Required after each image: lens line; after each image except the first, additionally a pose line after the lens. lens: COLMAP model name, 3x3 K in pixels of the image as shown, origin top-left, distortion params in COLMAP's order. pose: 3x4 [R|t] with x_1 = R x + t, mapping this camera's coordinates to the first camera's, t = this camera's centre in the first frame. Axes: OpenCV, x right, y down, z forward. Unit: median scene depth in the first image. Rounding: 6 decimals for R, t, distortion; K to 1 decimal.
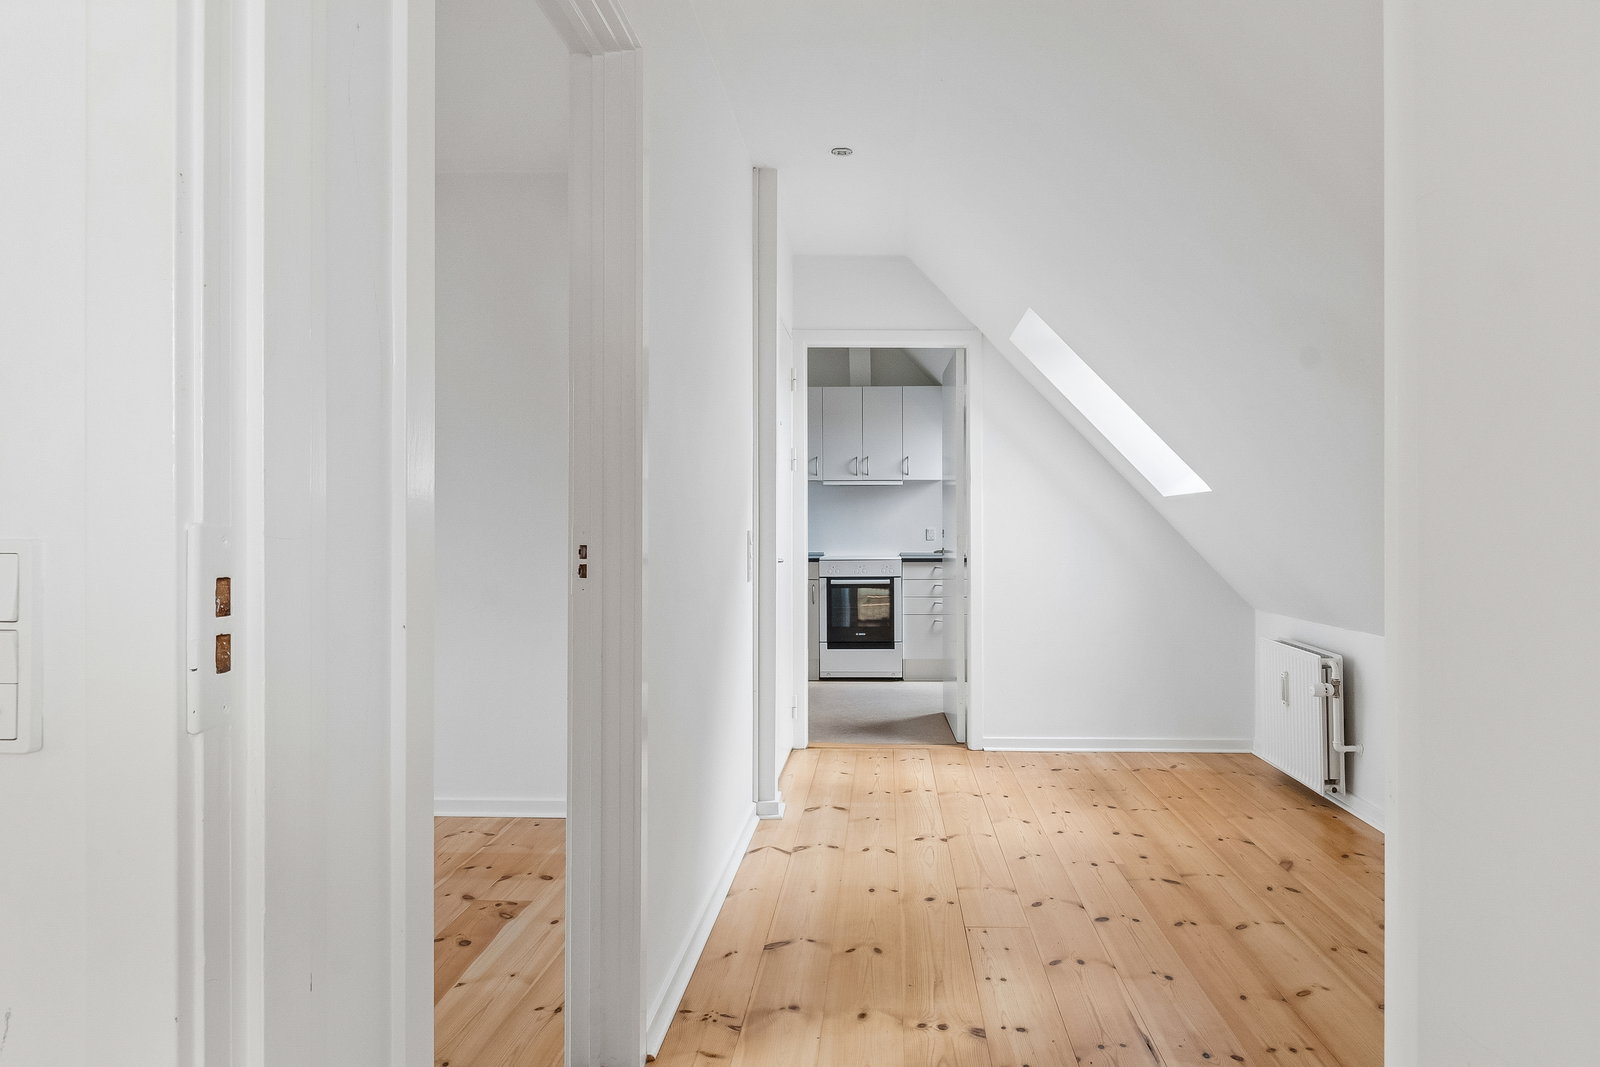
lens RADIAL K [[851.7, 0, 805.7], [0, 851.7, 537.6], [0, 0, 1]] dist [0.013126, -0.016916]
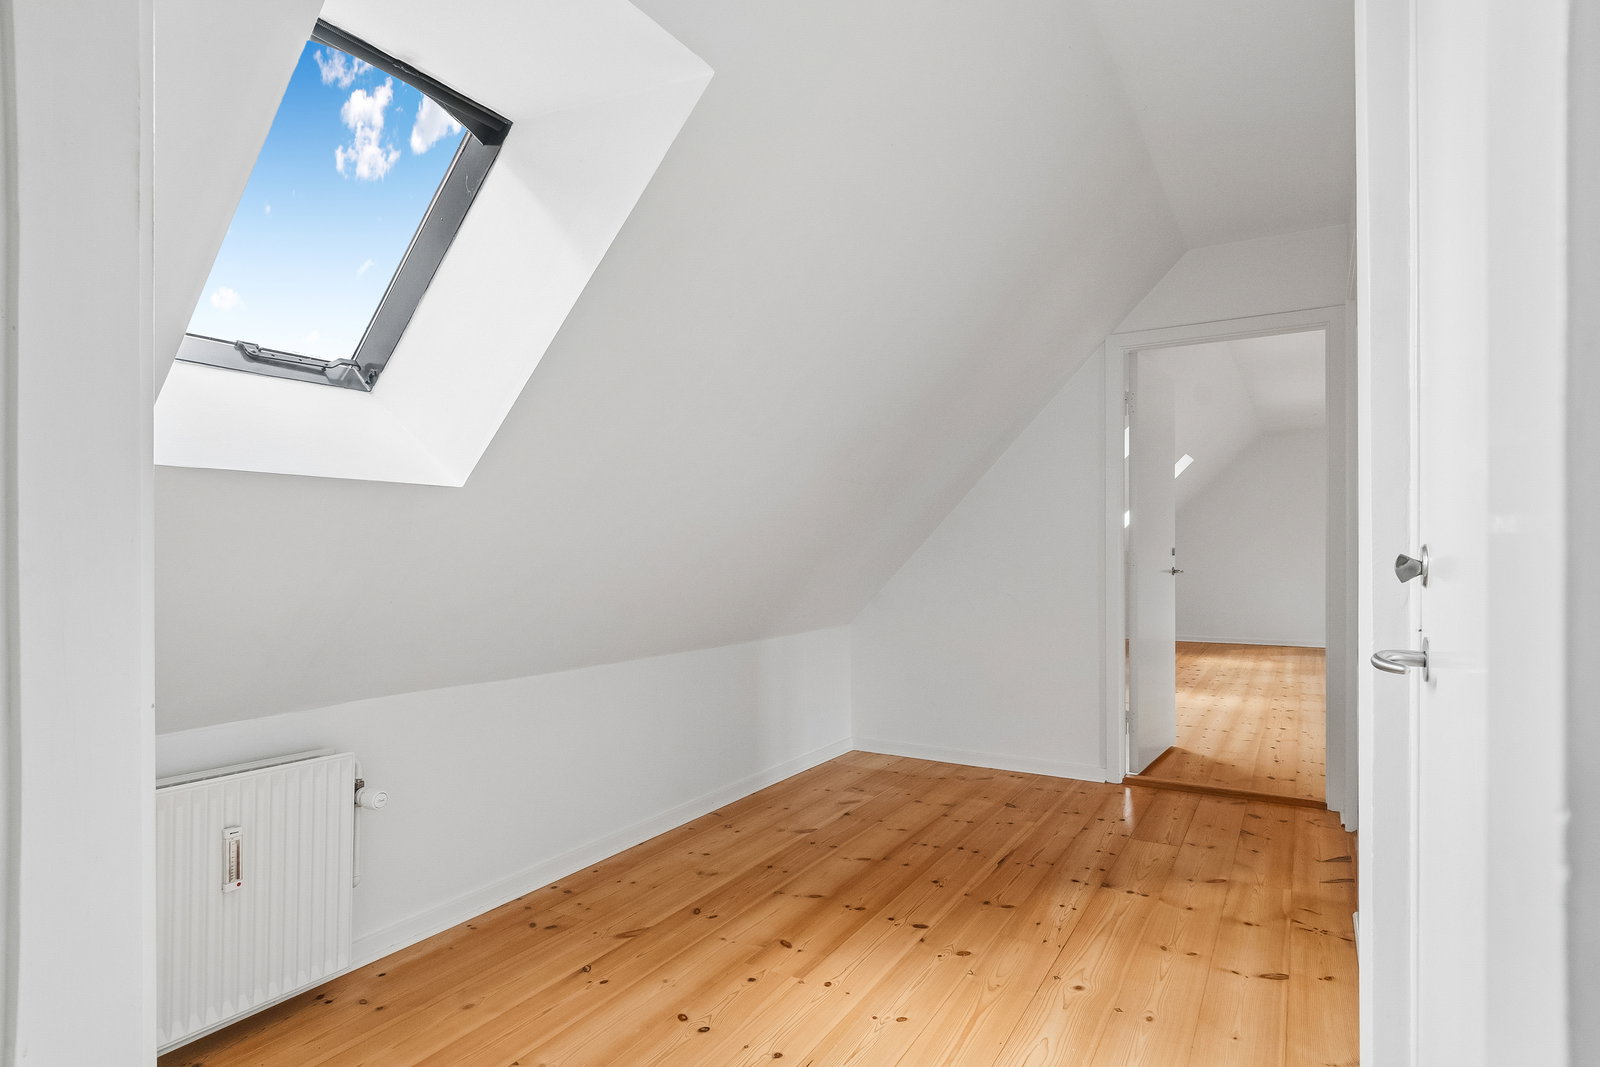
lens RADIAL K [[851.7, 0, 805.7], [0, 851.7, 537.6], [0, 0, 1]] dist [0.013126, -0.016916]
pose [[-0.905186, 0.010837, 0.424877, 0.024723], [0.010363, 0.999940, -0.003427, -0.017837], [-0.424889, 0.001301, -0.905245, 1.706748]]
